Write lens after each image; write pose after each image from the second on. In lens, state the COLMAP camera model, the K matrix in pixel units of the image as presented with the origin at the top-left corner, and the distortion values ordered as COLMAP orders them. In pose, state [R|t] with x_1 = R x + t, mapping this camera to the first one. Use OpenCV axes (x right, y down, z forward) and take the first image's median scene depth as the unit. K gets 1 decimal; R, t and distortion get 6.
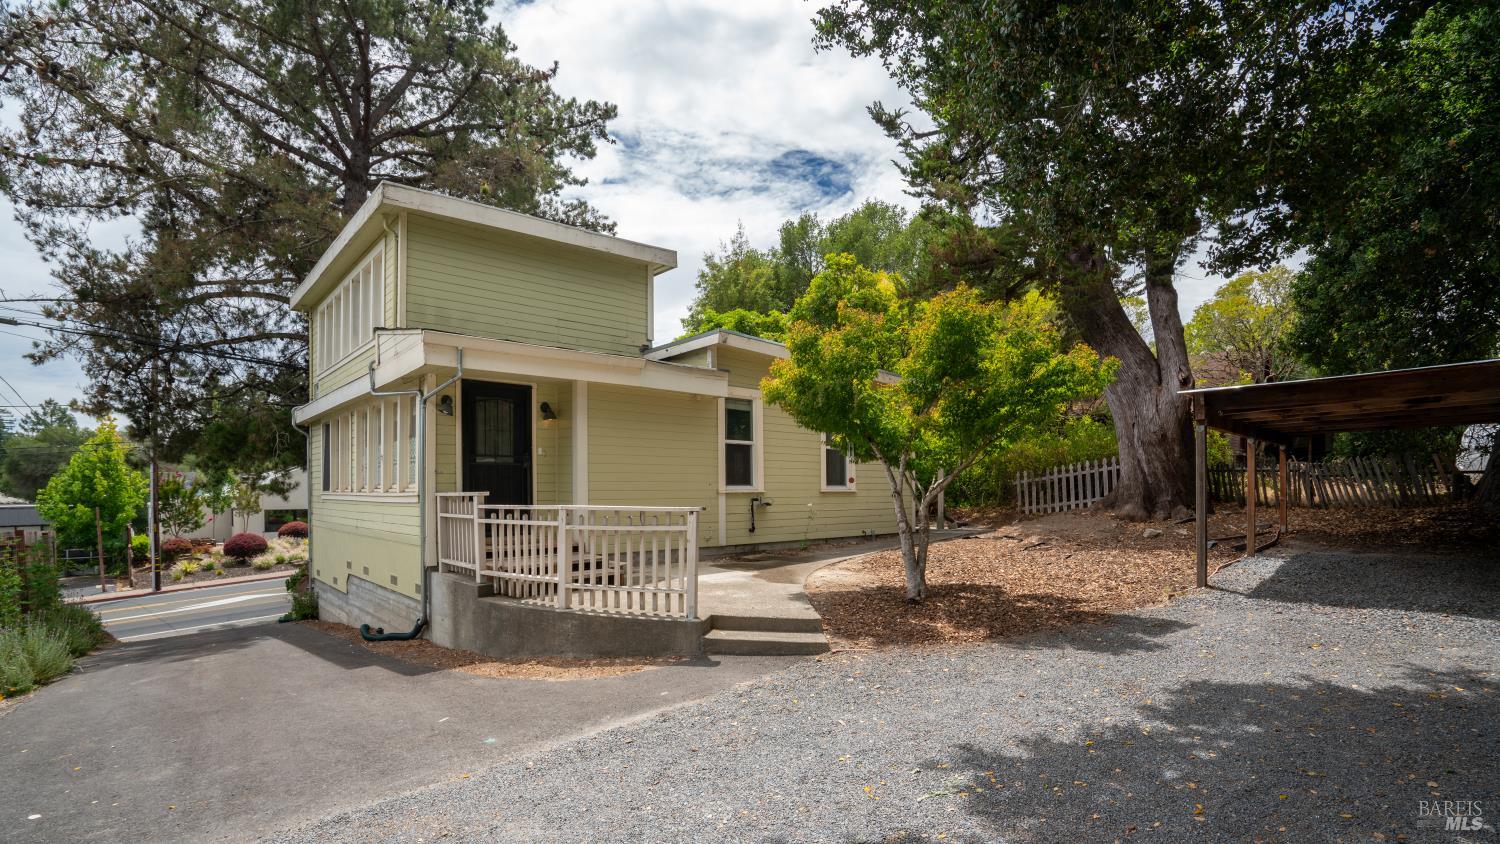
lens RADIAL K [[684.0, 0, 748.9], [0, 684.0, 487.2], [0, 0, 1]] dist [-0.050385, 0.020065]
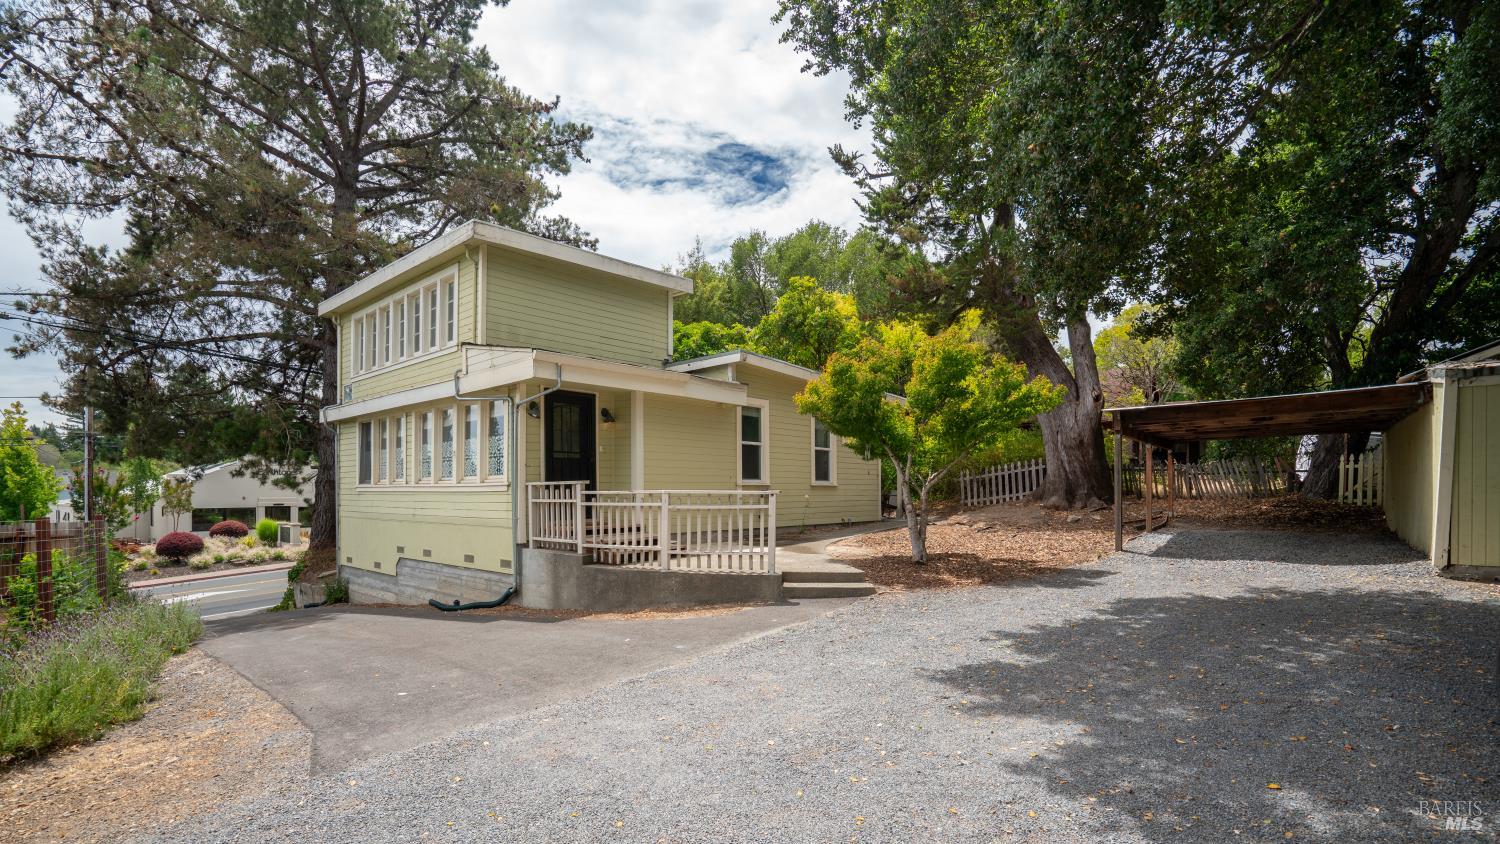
lens RADIAL K [[683.4, 0, 747.2], [0, 683.4, 486.0], [0, 0, 1]] dist [-0.052613, 0.022809]
pose [[0.992810, 0.002462, 0.119676, -0.137040], [-0.002002, 0.999990, -0.003966, 0.011485], [-0.119684, 0.003698, 0.992805, -0.156749]]
